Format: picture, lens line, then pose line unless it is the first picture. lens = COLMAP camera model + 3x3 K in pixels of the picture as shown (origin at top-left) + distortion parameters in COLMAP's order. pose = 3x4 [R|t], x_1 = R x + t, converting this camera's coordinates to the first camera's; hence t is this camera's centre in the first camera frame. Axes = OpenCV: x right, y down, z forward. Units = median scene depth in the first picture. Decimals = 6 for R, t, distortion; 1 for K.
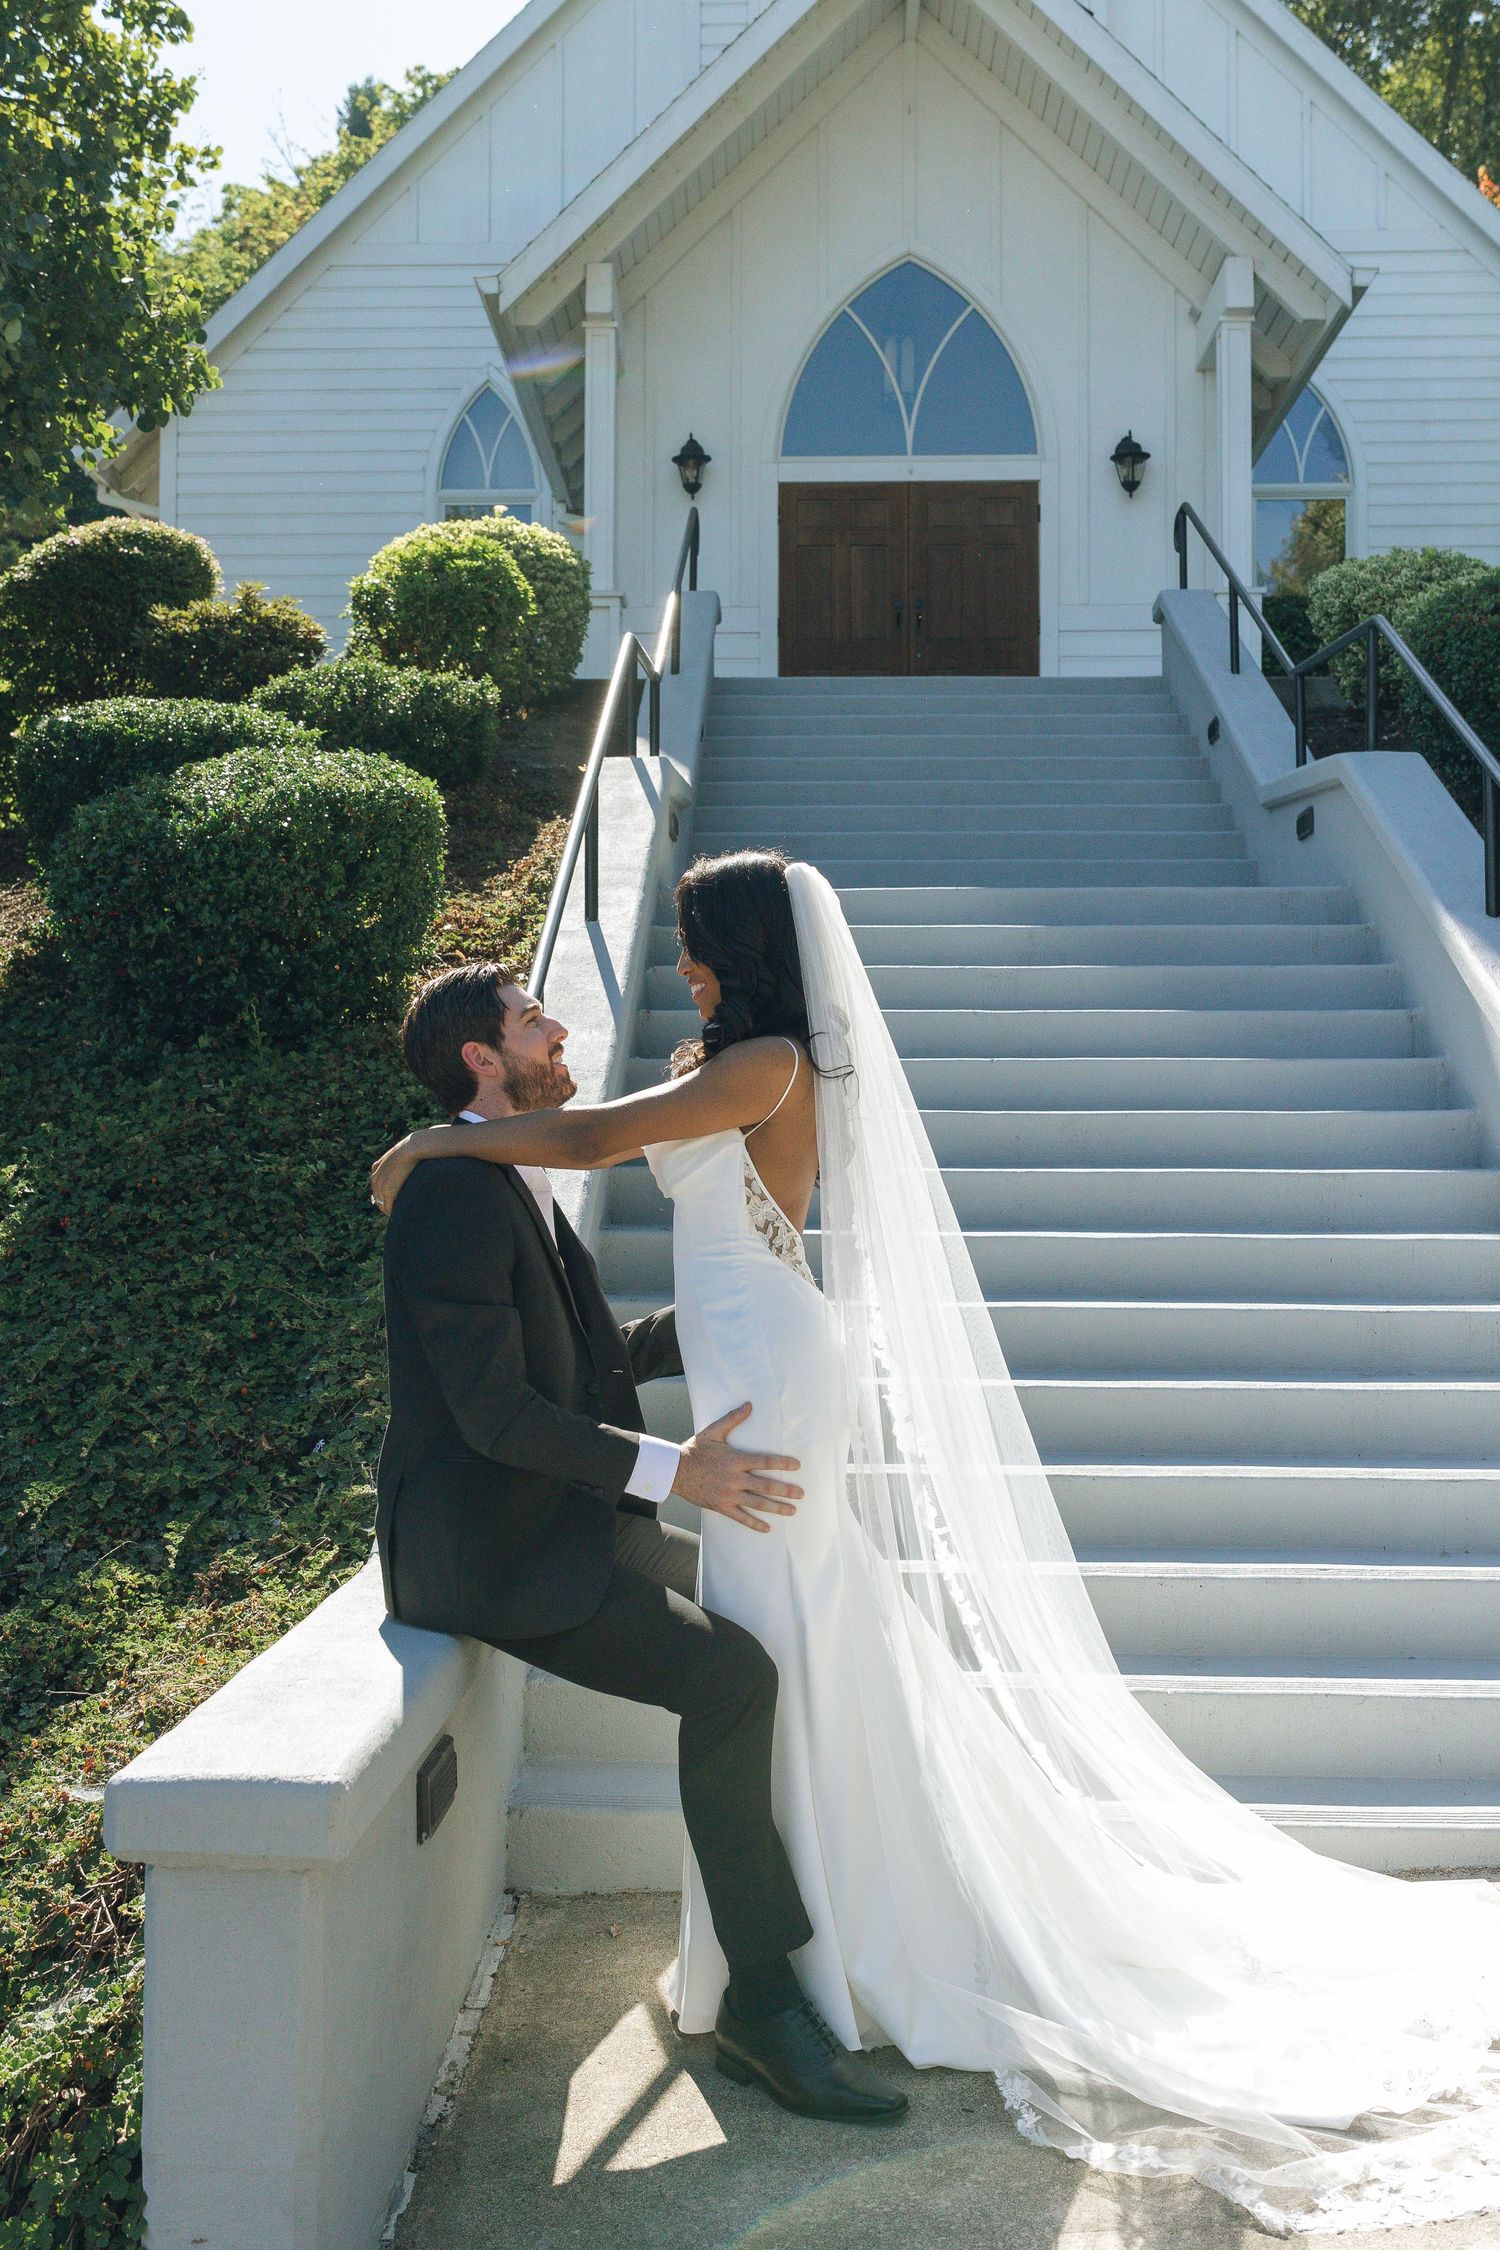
lens RADIAL K [[2279.7, 0, 722.7], [0, 2279.7, 1122.1], [0, 0, 1]] dist [-0.017887, 0.000000]
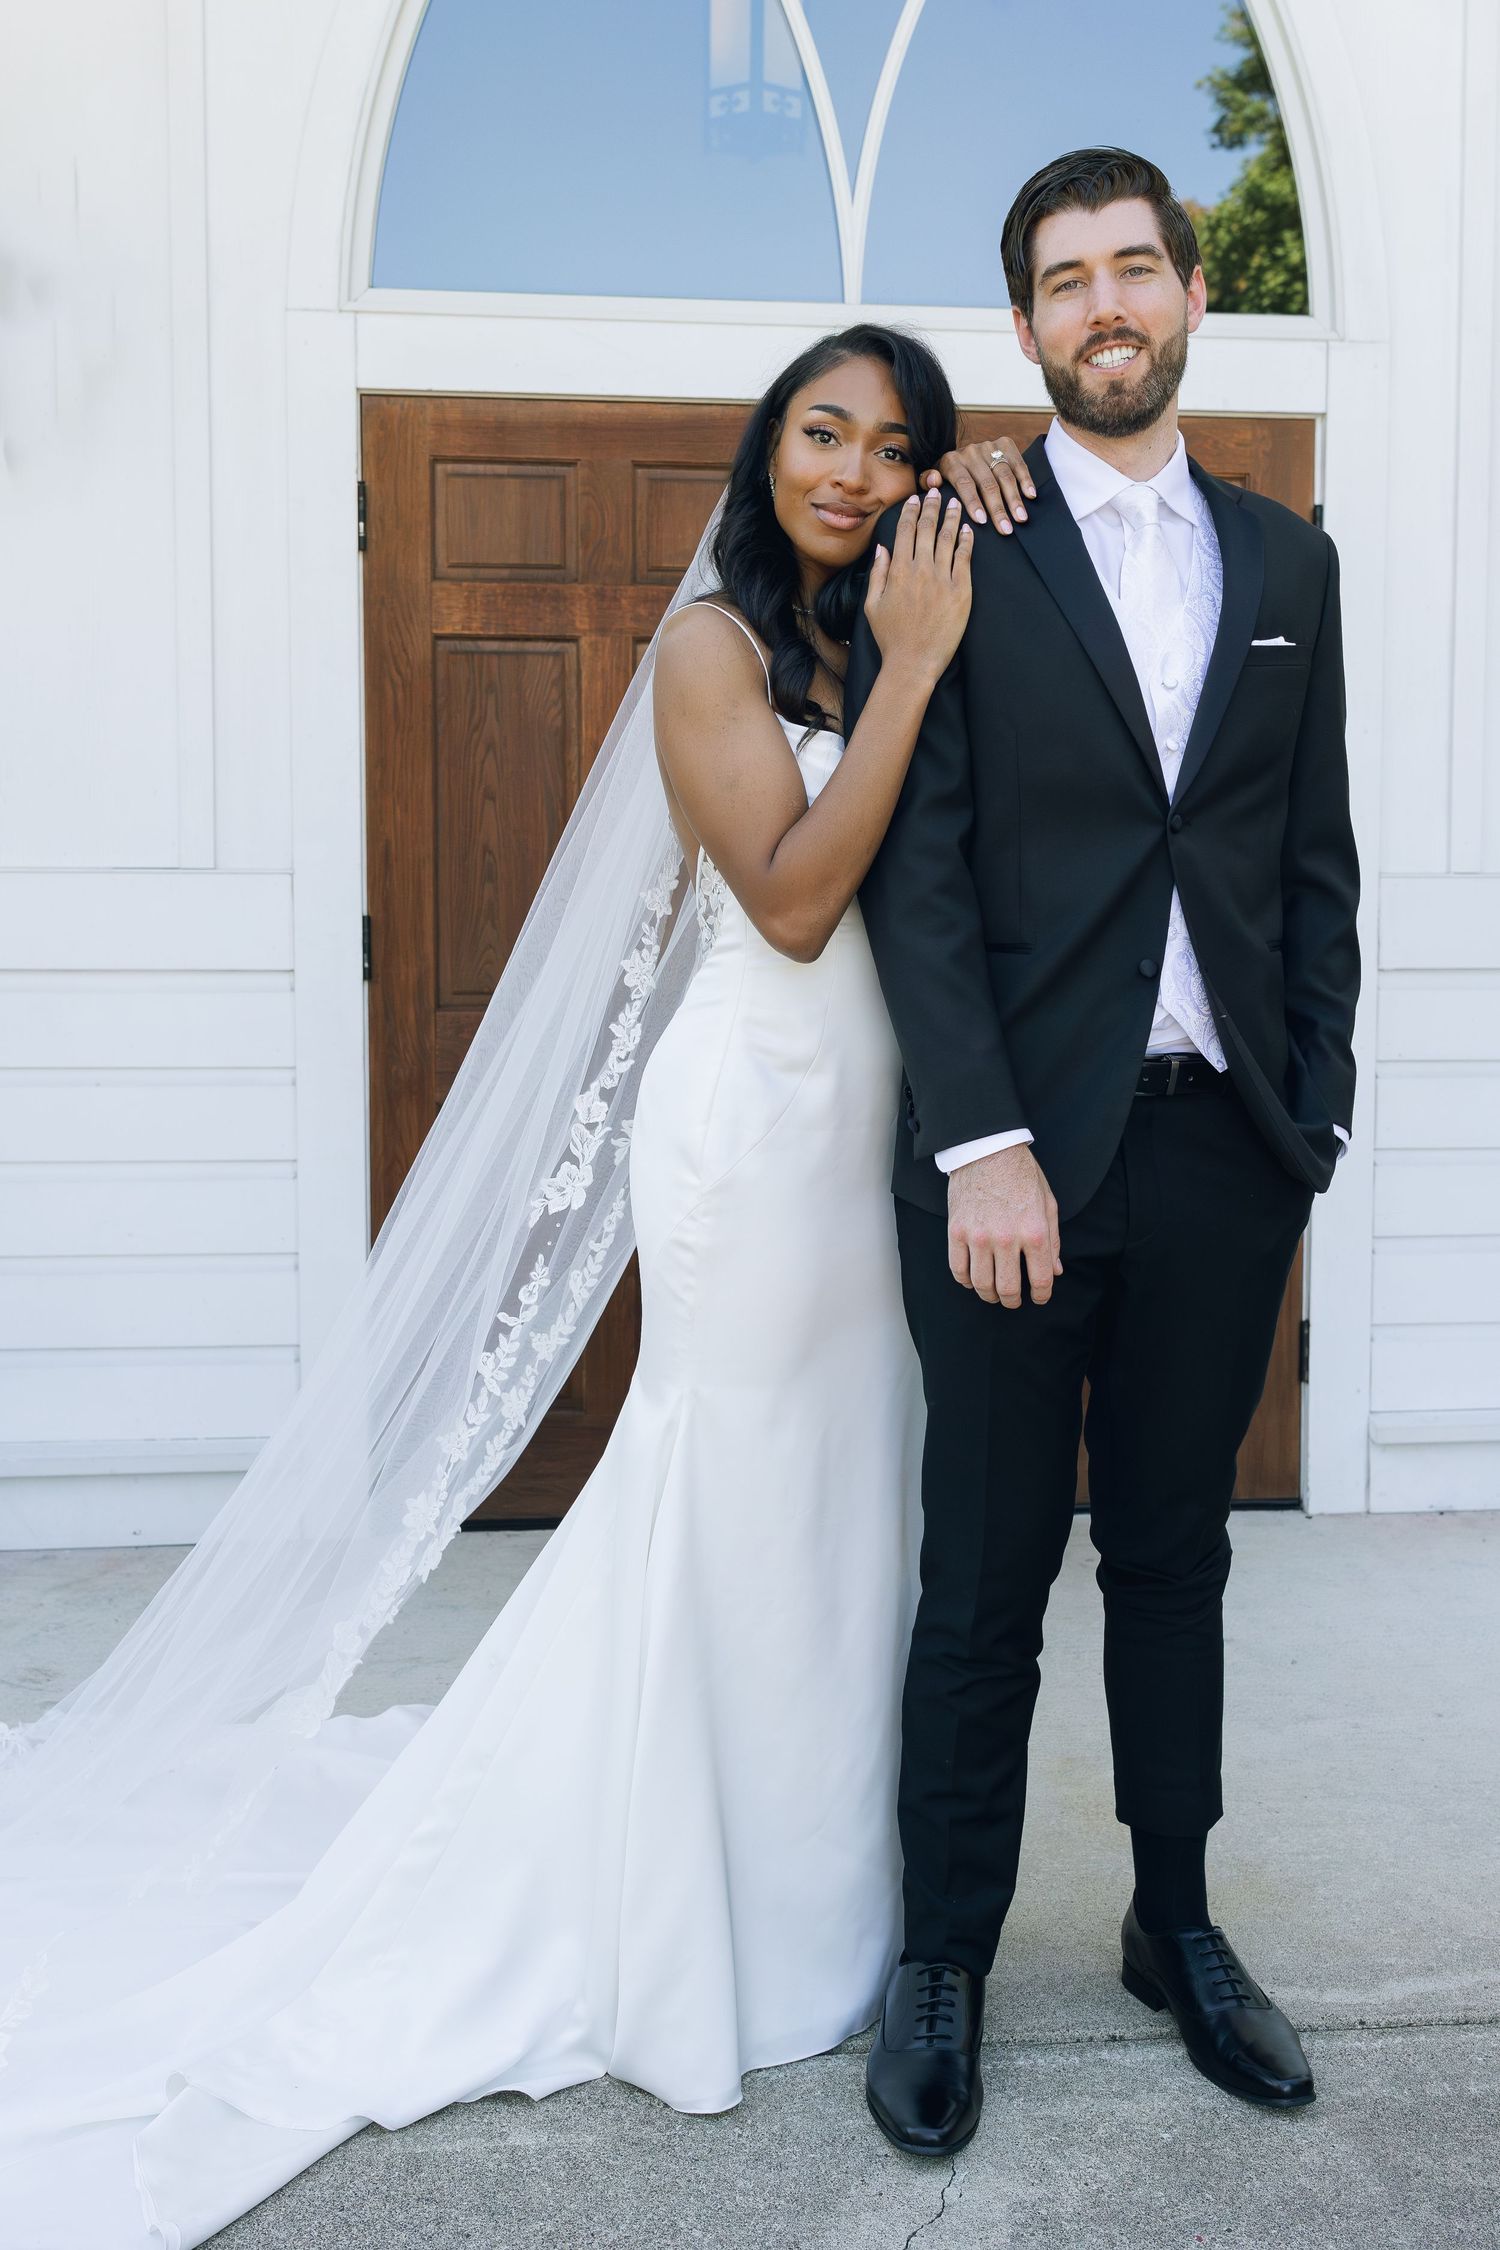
lens RADIAL K [[2279.7, 0, 762.3], [0, 2279.7, 1114.4], [0, 0, 1]] dist [-0.017887, 0.000000]
pose [[0.988633, -0.014669, 0.149629, 0.044569], [0.002091, 0.996474, 0.083872, -0.326587], [-0.150332, -0.082606, 0.985179, 1.082363]]
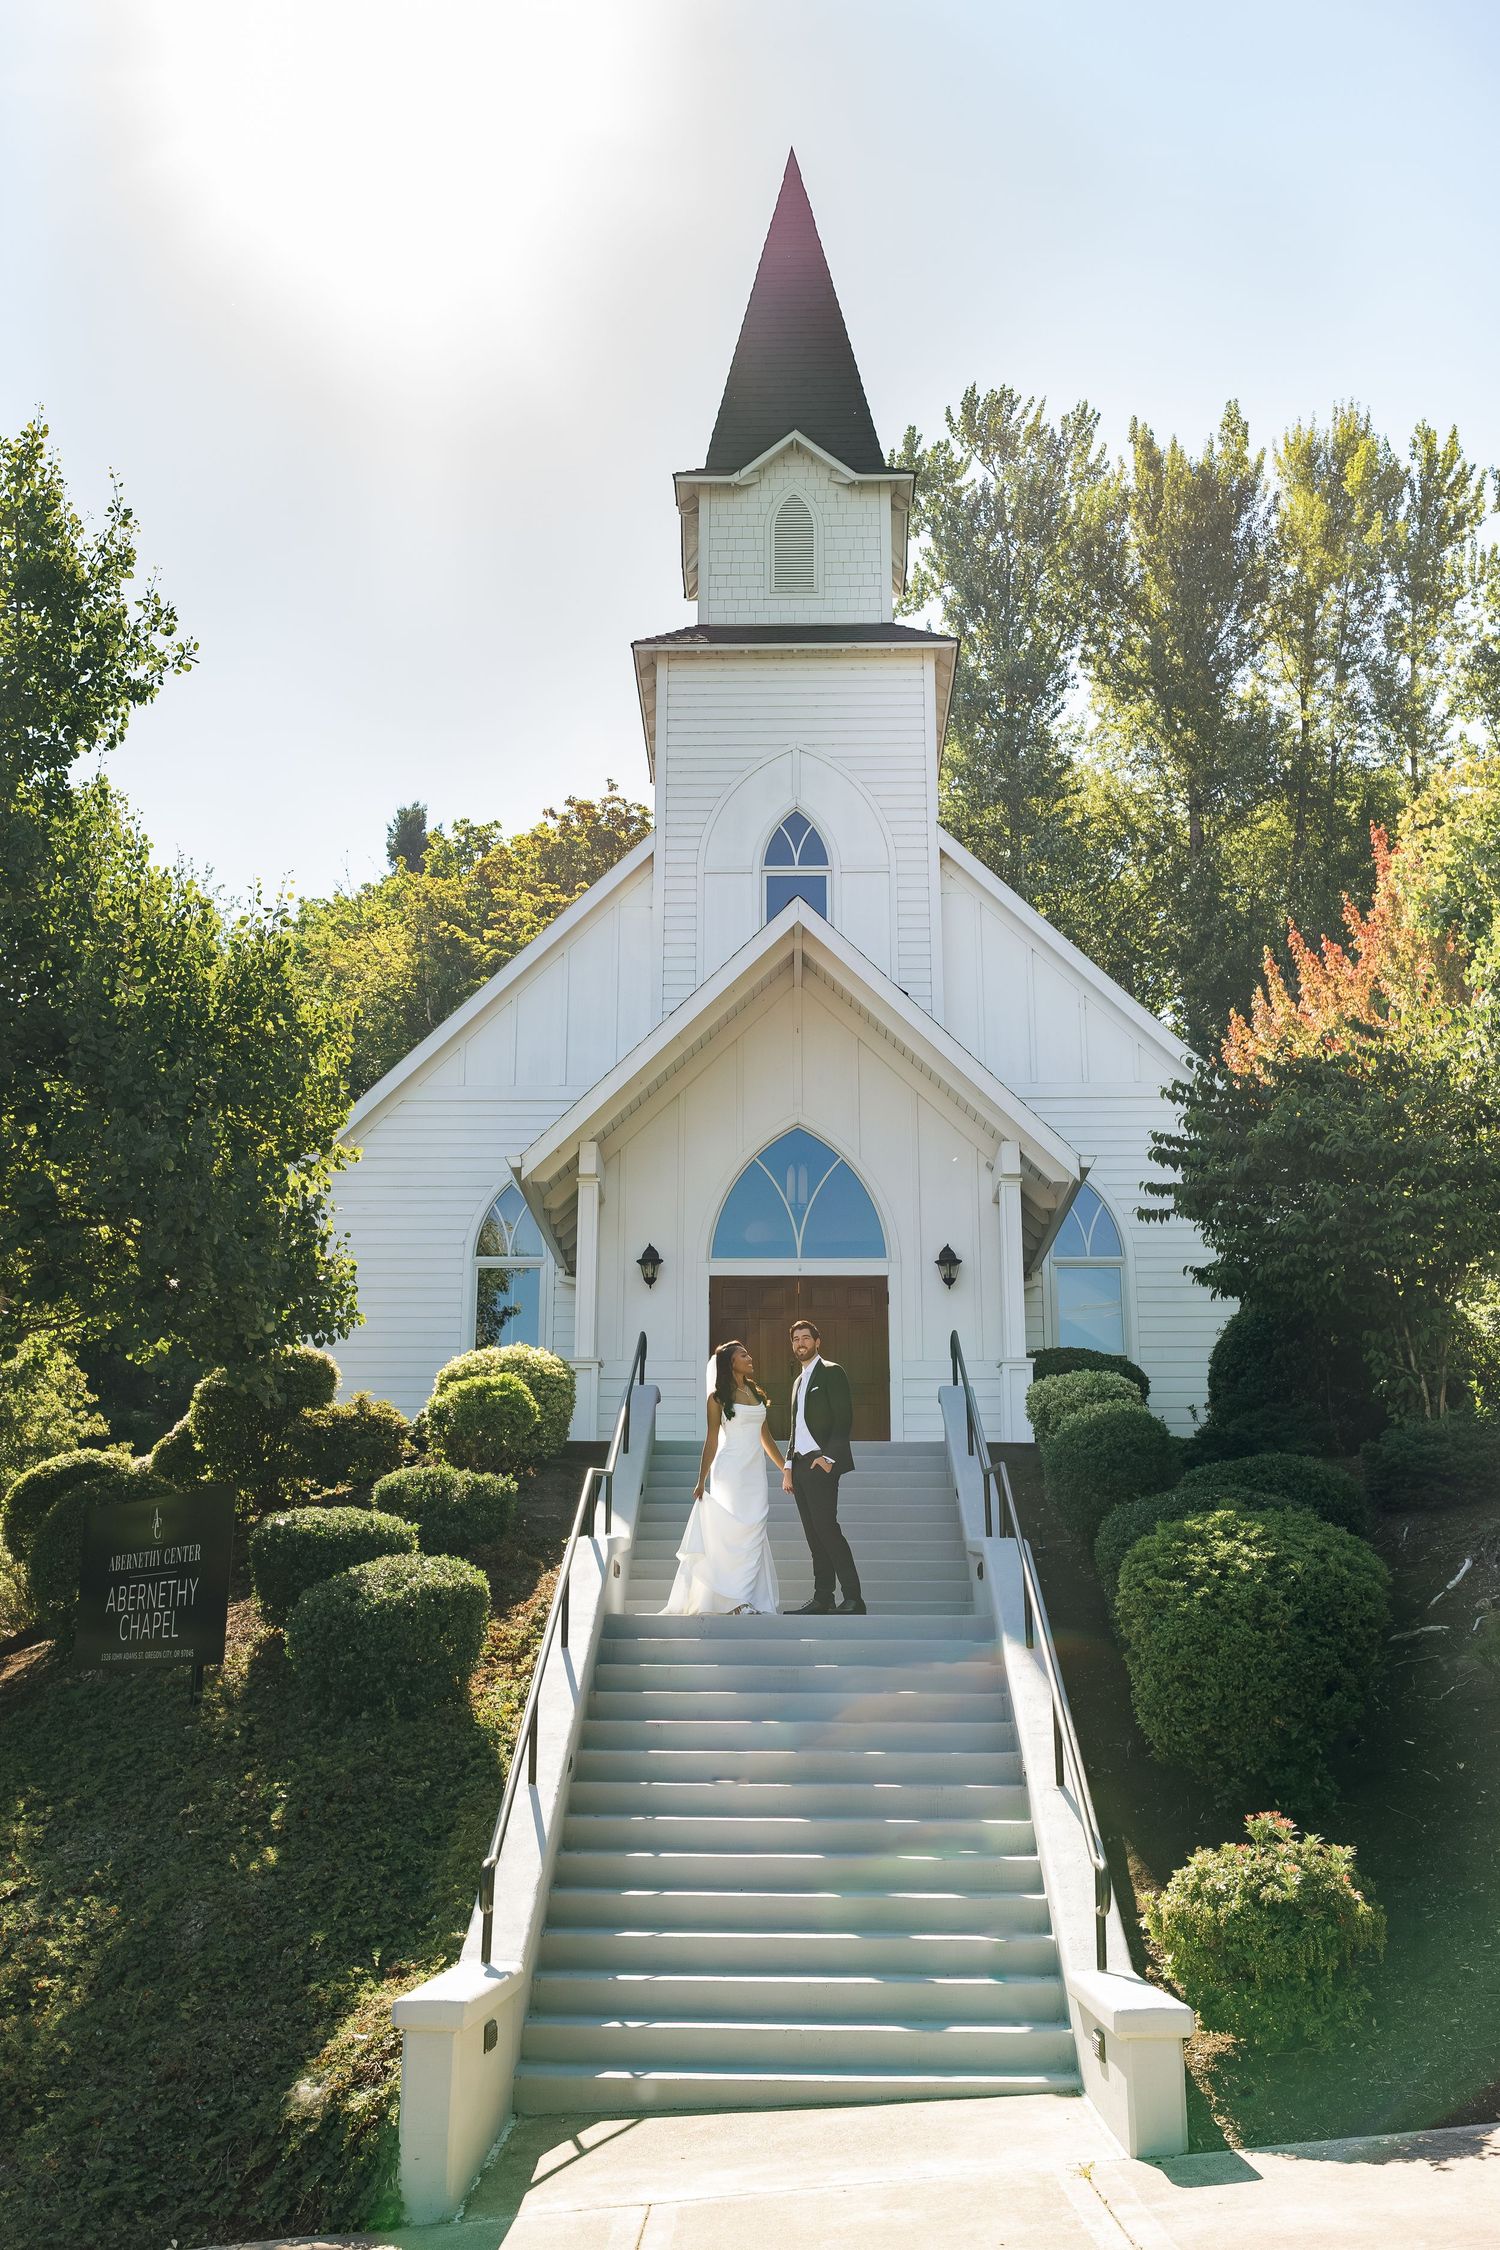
lens RADIAL K [[2279.7, 0, 730.3], [0, 2279.7, 1070.8], [0, 0, 1]] dist [-0.017887, 0.000000]
pose [[0.999999, 0.000598, 0.000851, 0.053995], [-0.000354, 0.965011, -0.262209, -0.036544], [-0.000978, 0.262209, 0.965011, -0.659906]]
